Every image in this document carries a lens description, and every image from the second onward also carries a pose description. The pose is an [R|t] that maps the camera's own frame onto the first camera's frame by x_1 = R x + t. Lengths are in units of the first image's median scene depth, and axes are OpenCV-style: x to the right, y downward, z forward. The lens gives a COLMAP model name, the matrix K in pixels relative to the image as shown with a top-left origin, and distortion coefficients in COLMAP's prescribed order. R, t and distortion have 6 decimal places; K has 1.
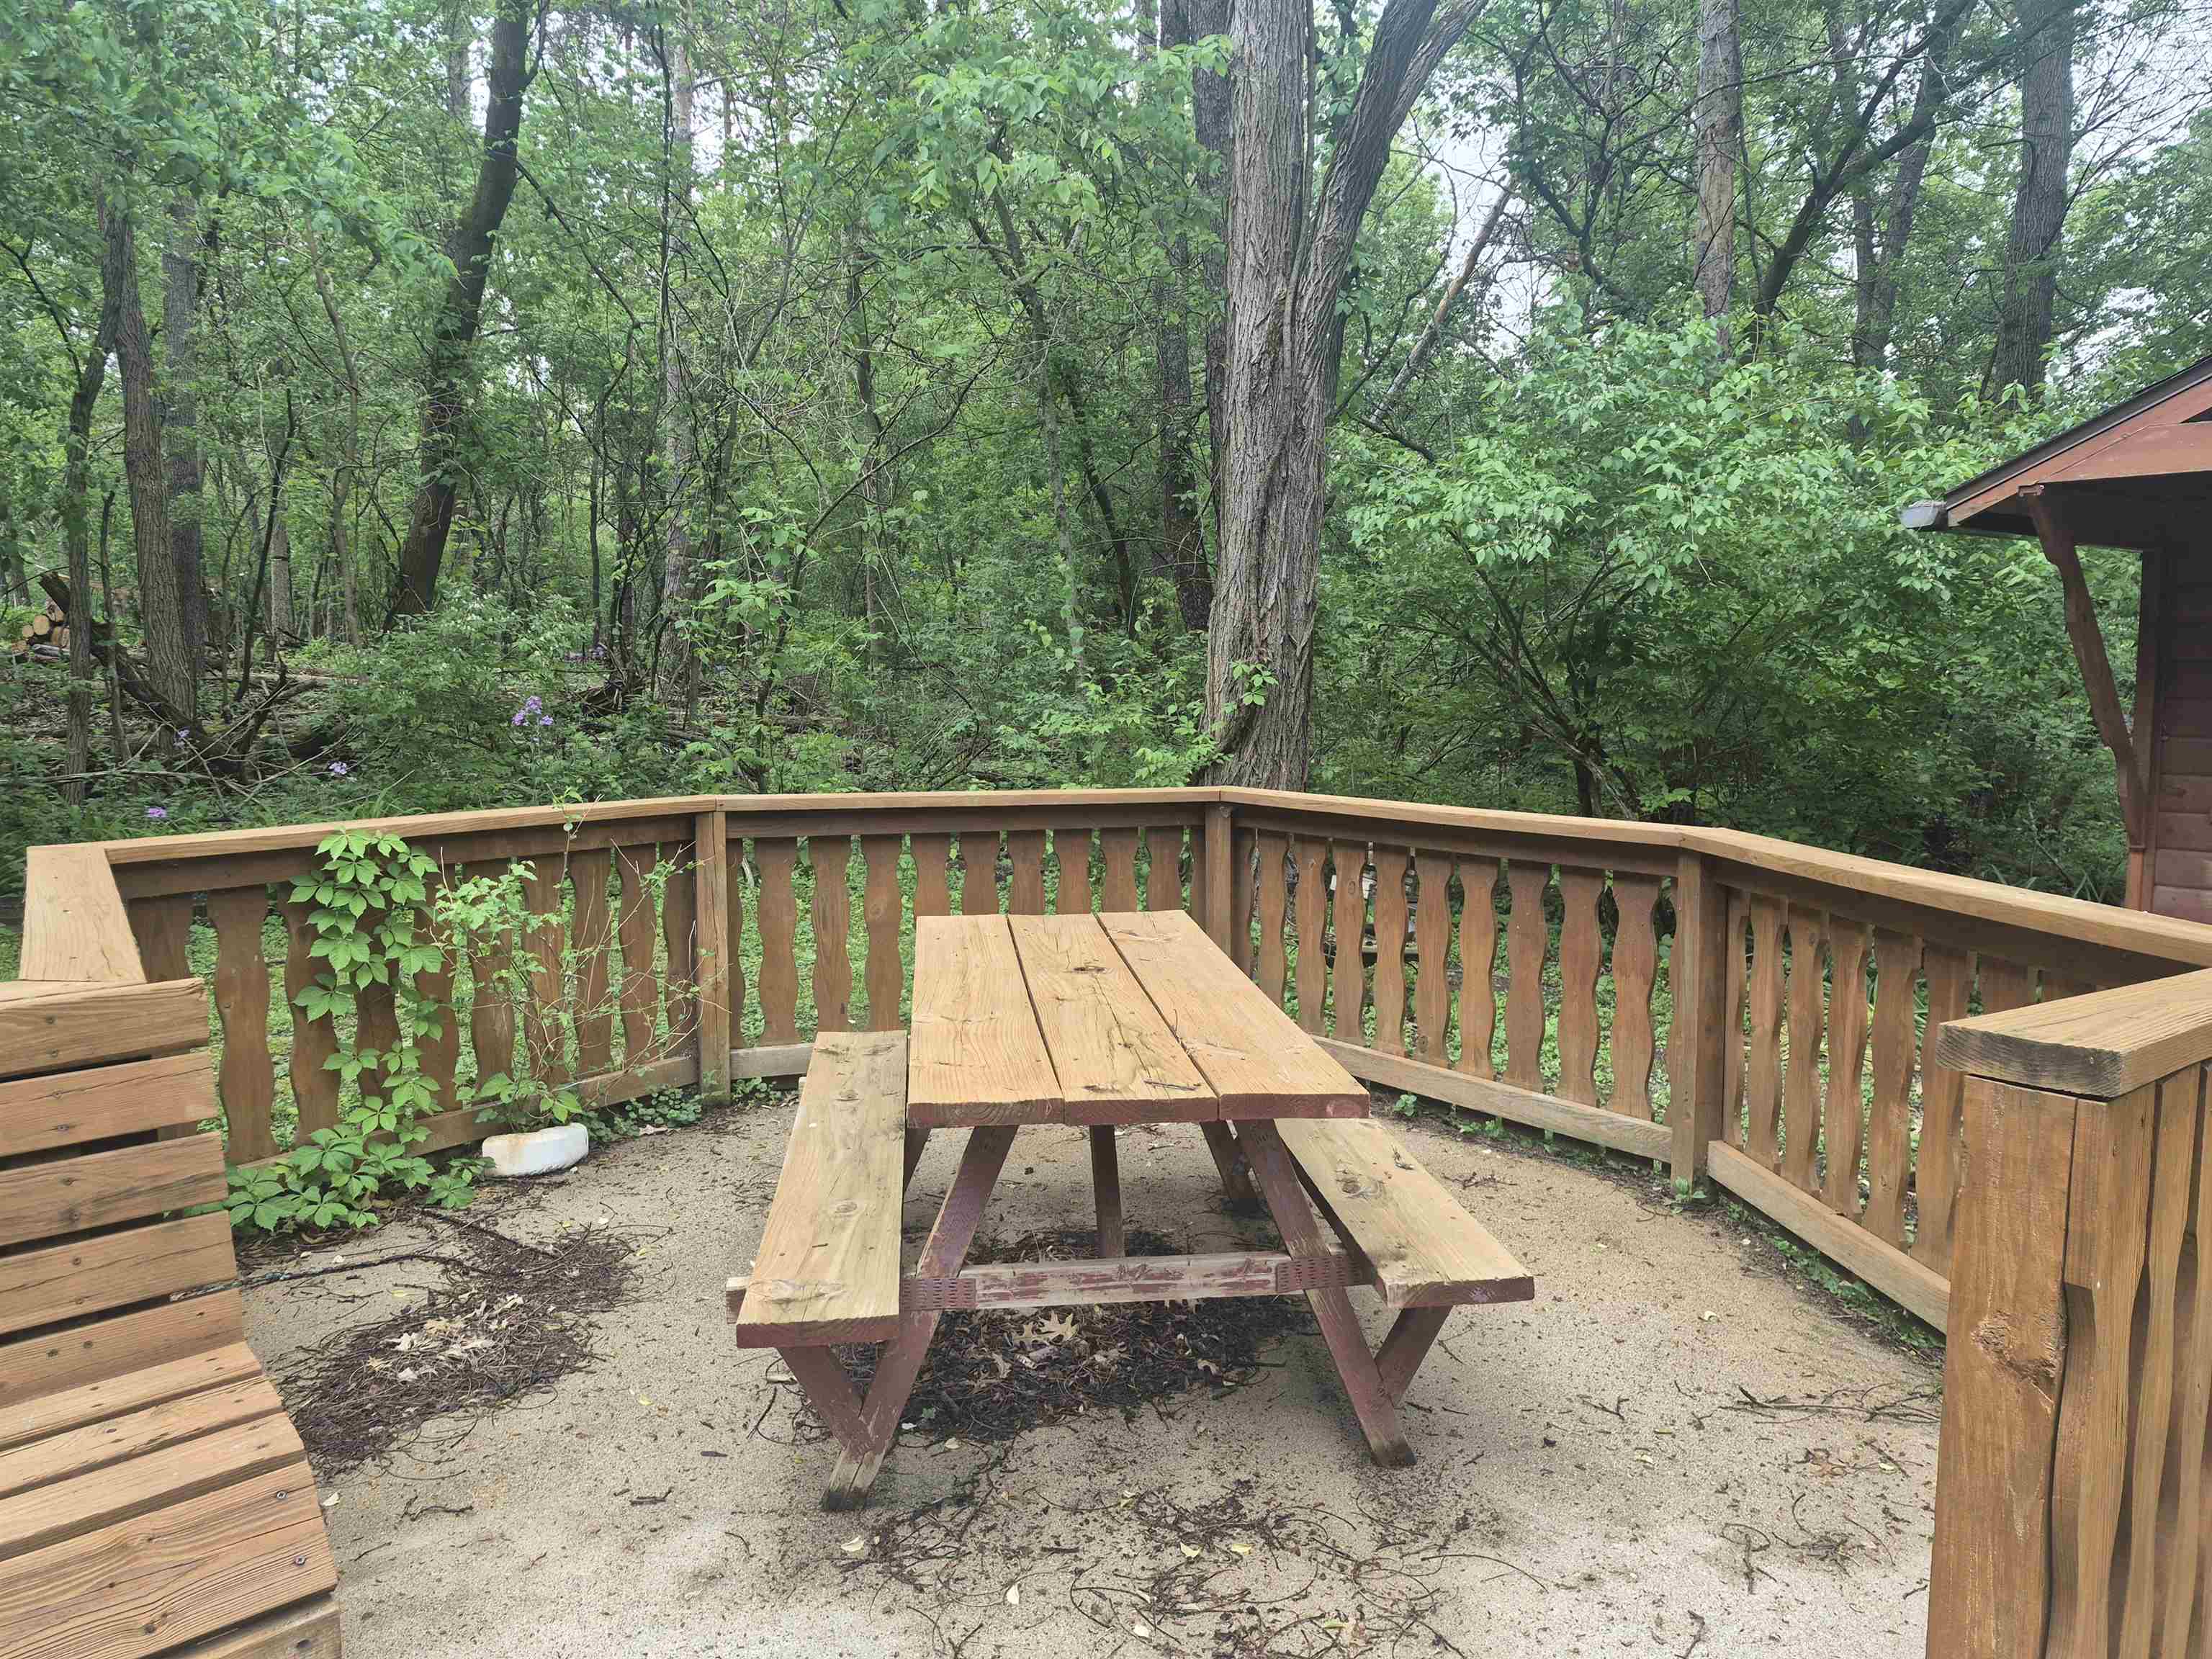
lens RADIAL K [[1524.8, 0, 1112.5], [0, 1524.8, 834.3], [0, 0, 1]] dist [0.062621, -0.060888]
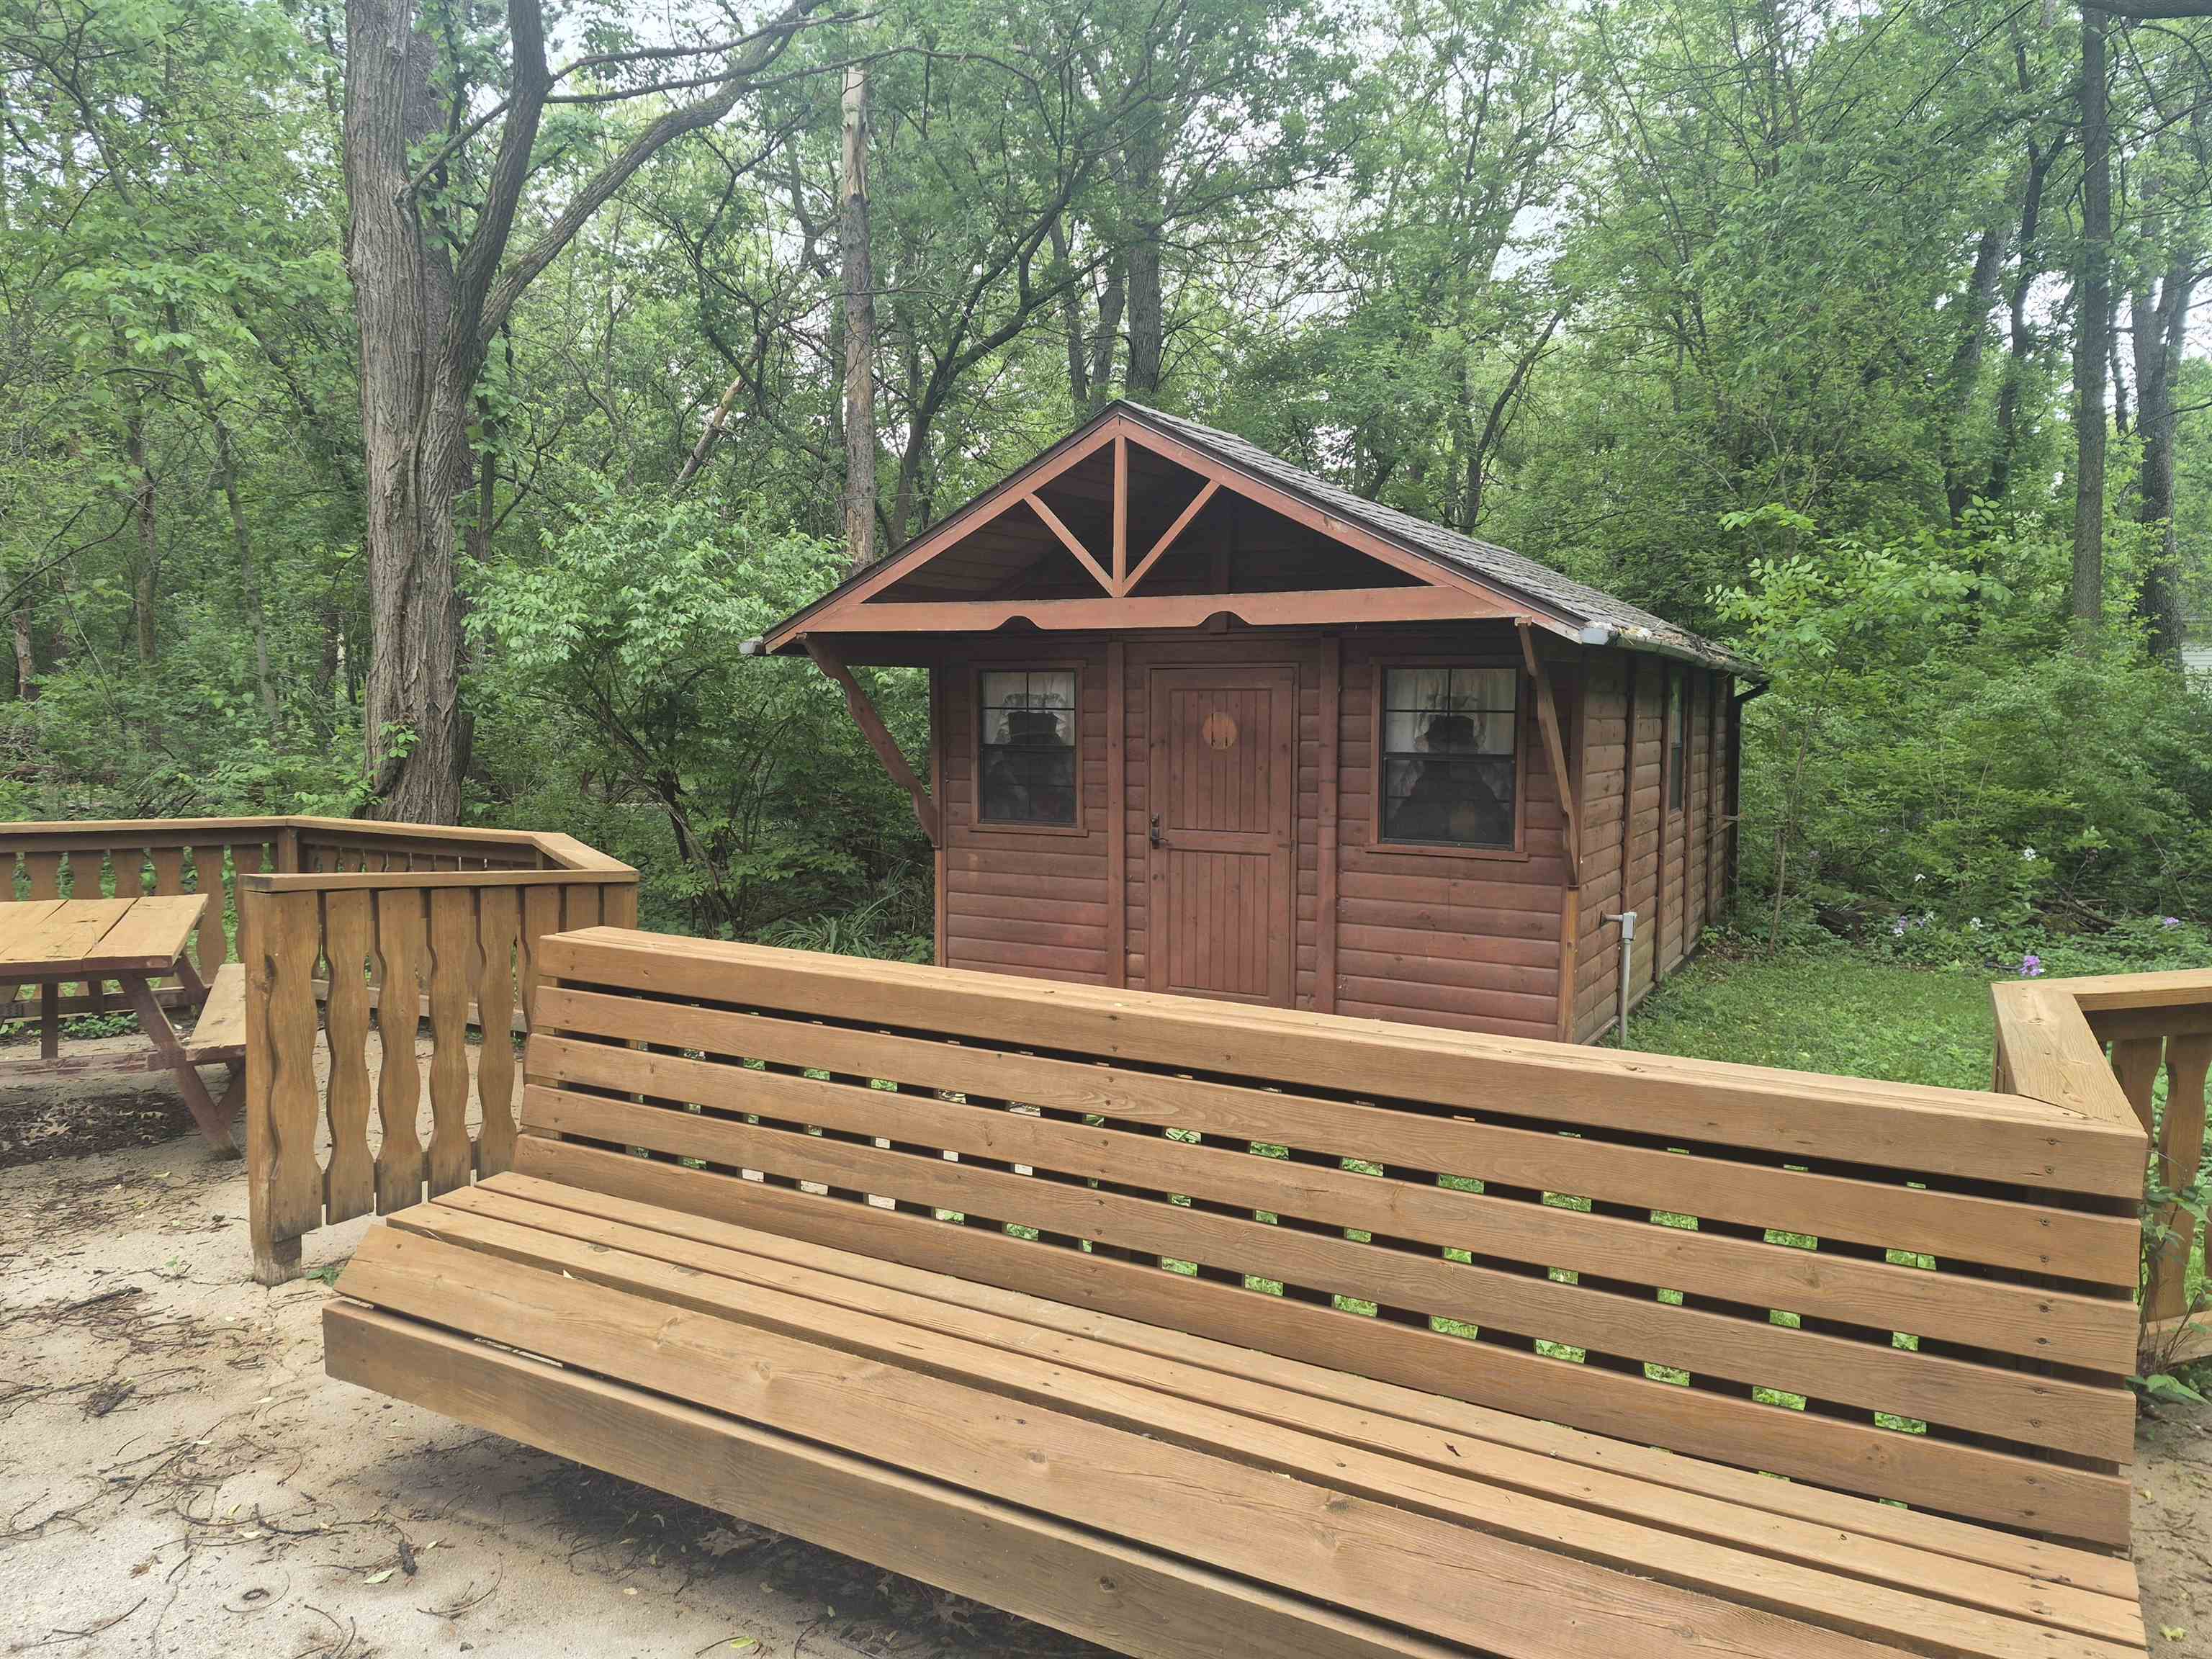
lens RADIAL K [[1524.8, 0, 1101.7], [0, 1524.8, 824.0], [0, 0, 1]] dist [0.062621, -0.060888]
pose [[0.933851, -0.014139, 0.357383, 0.182655], [0.028217, 0.999016, -0.034209, 0.032891], [-0.356548, 0.042030, 0.933331, -0.422225]]
